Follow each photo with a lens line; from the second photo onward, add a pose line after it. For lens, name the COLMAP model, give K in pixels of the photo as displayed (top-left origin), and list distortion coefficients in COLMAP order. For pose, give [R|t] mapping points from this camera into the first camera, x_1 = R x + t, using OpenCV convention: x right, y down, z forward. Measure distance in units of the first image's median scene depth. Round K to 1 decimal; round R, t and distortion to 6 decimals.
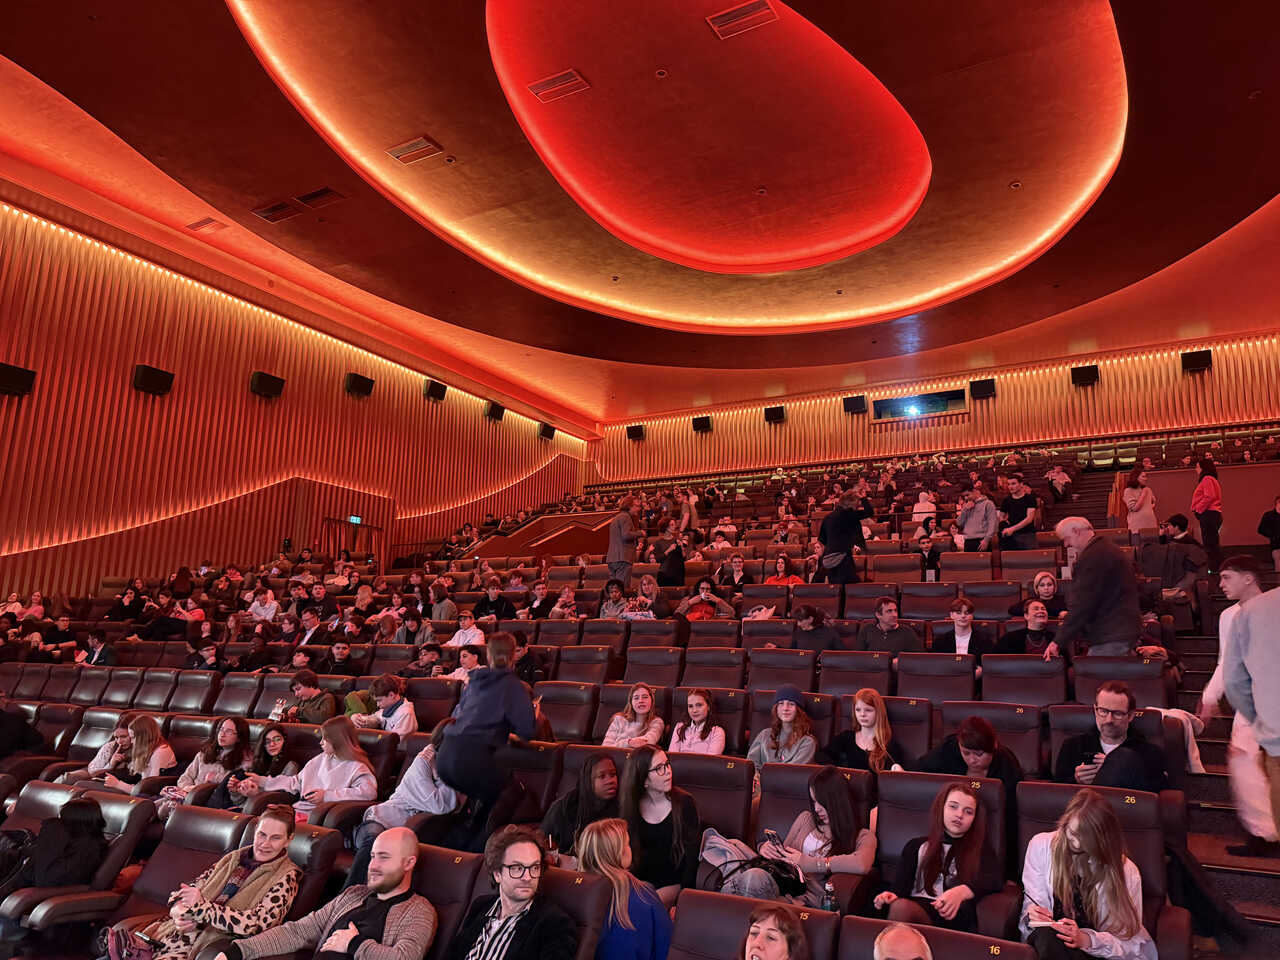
lens RADIAL K [[908.7, 0, 640.0], [0, 908.7, 480.0], [0, 0, 1]] dist [0.000214, 0.000073]
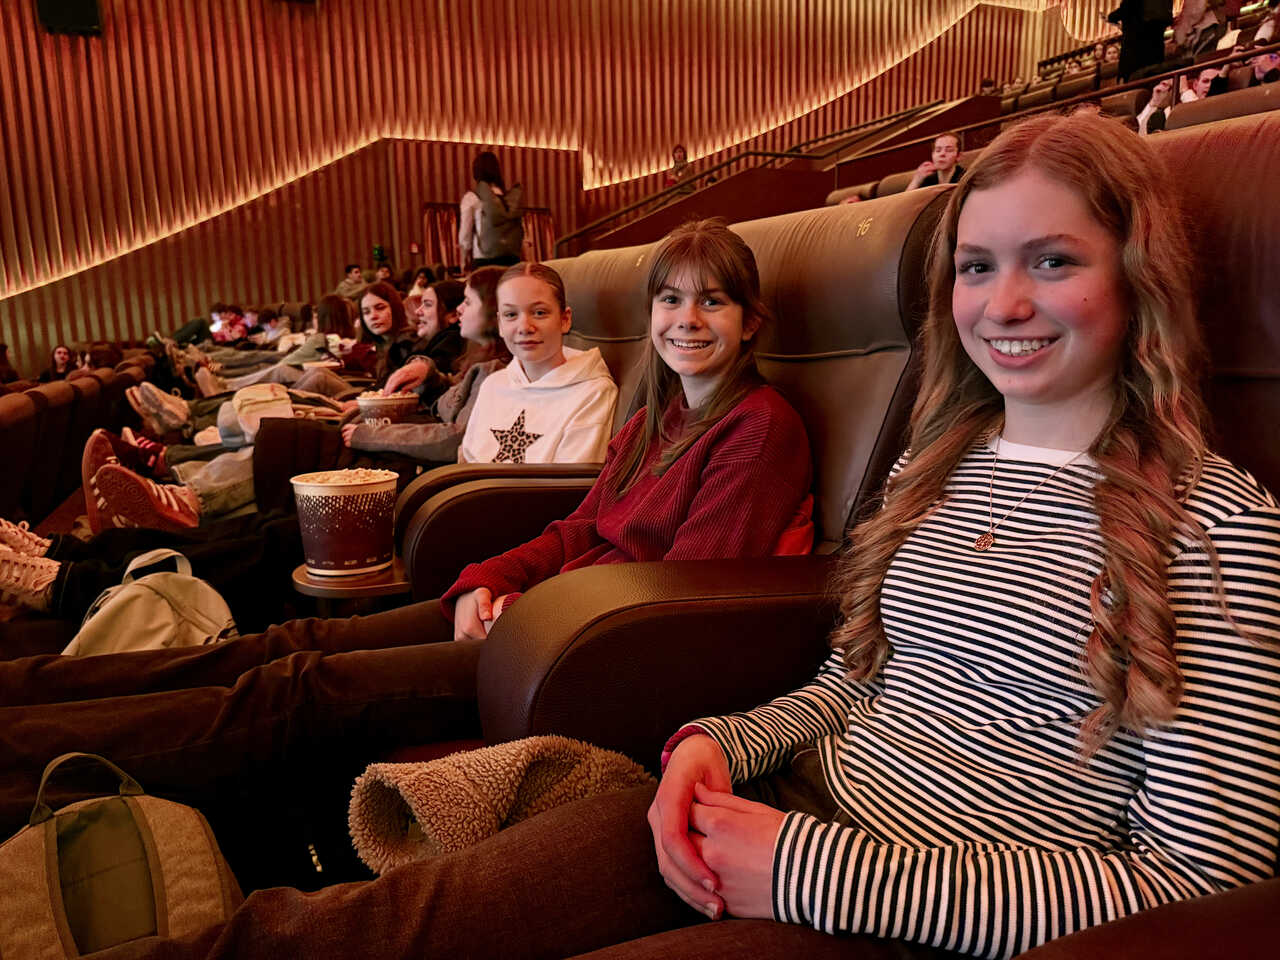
lens RADIAL K [[903.9, 0, 640.0], [0, 903.9, 480.0], [0, 0, 1]] dist [0.000939, -0.000708]
pose [[0.789374, 0.038605, -0.612697, 0.113255], [0.171054, 0.944667, 0.279900, 0.062718], [0.589601, -0.325750, 0.739093, 0.515252]]
